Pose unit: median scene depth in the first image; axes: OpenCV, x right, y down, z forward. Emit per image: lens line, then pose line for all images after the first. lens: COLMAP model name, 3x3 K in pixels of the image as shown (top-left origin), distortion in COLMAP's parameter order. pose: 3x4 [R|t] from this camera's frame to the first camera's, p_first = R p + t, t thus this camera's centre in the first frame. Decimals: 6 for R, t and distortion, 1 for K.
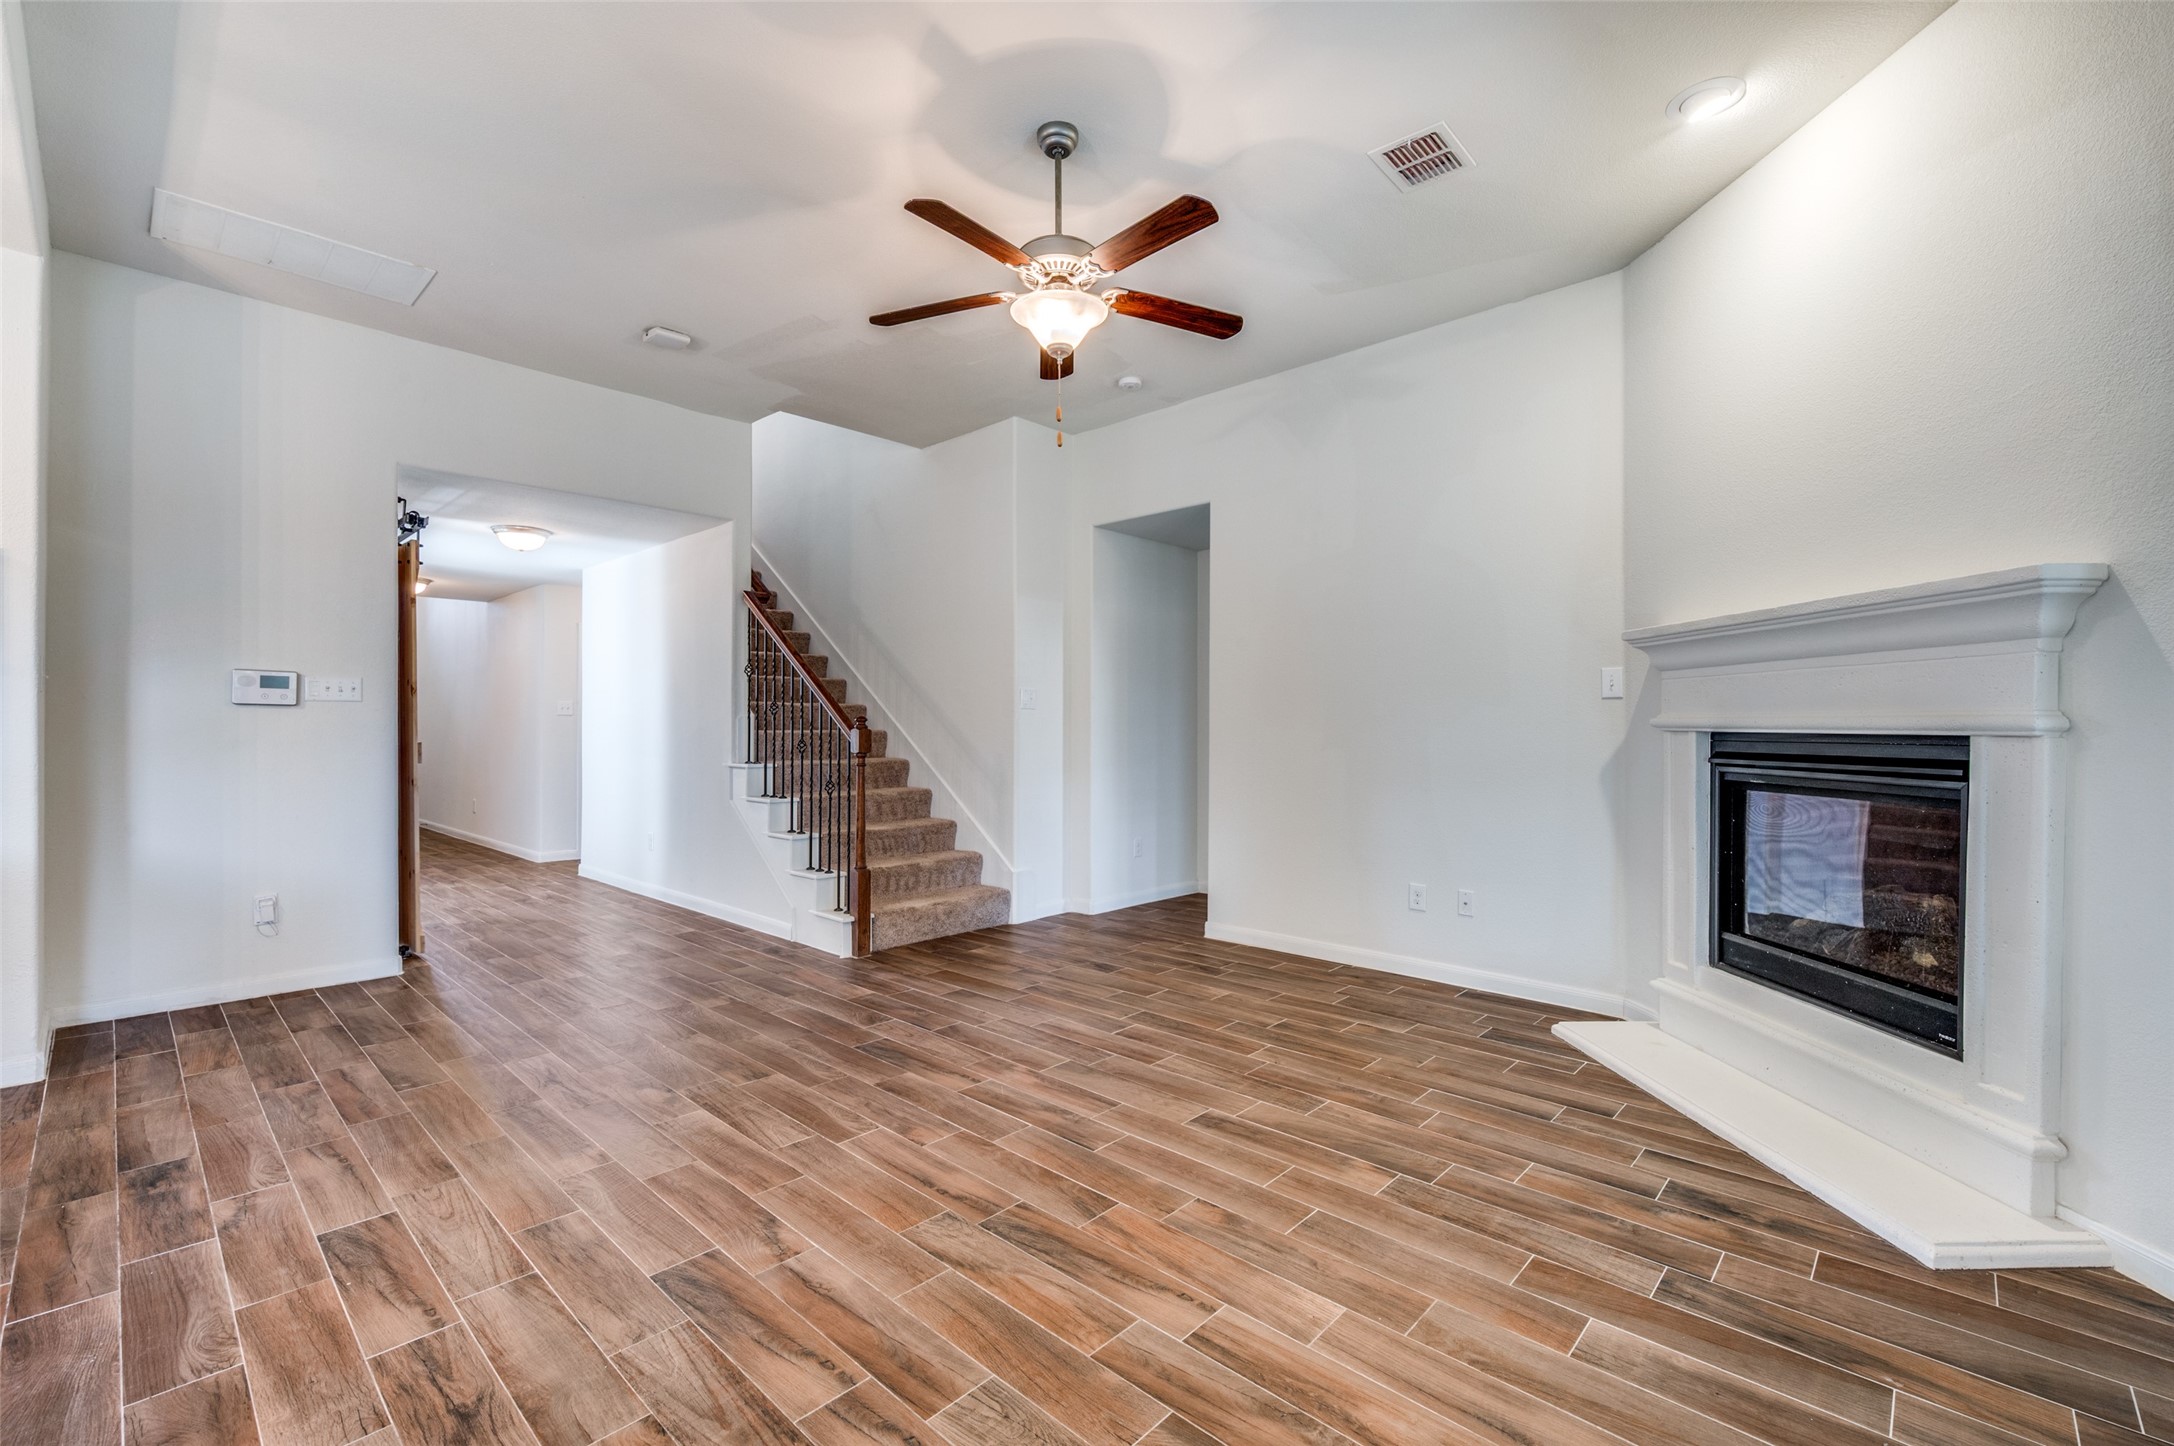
lens RADIAL K [[916.6, 0, 1085.8], [0, 916.6, 730.3], [0, 0, 1]] dist [0.000140, 0.000011]
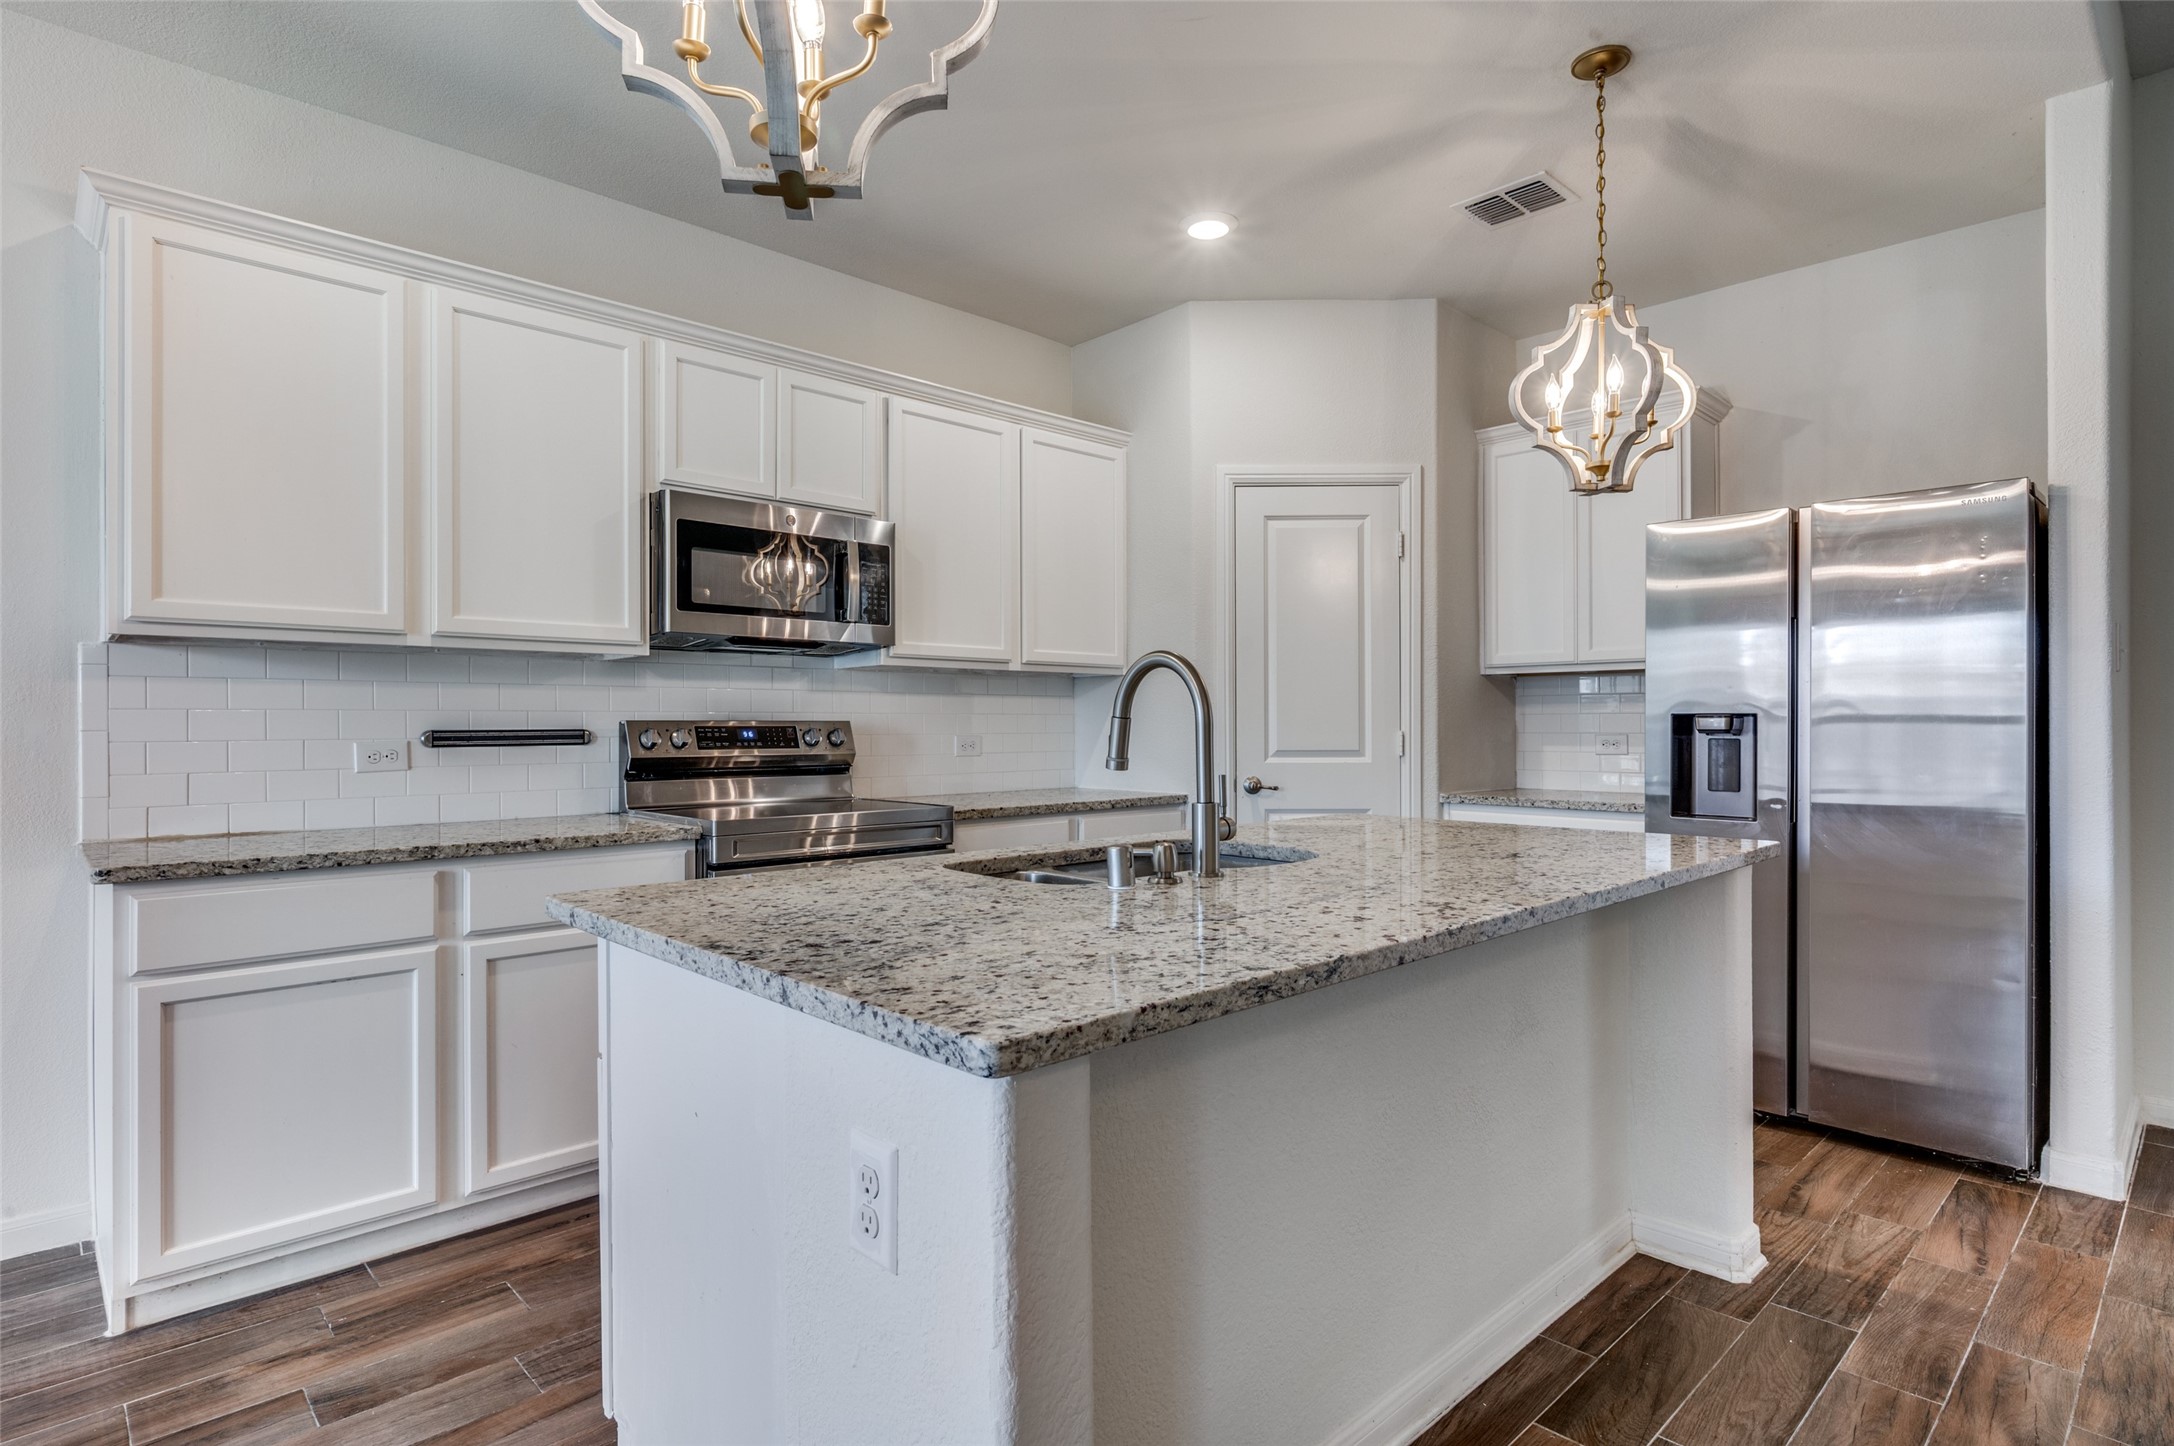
lens RADIAL K [[1118.5, 0, 1083.6], [0, 1118.5, 711.7], [0, 0, 1]] dist [0.005736, 0.001621]
pose [[-0.049759, -0.009732, -0.998714, -0.223998], [0.000744, 0.999952, -0.009781, -0.002485], [0.998761, -0.001229, -0.049749, 0.251913]]
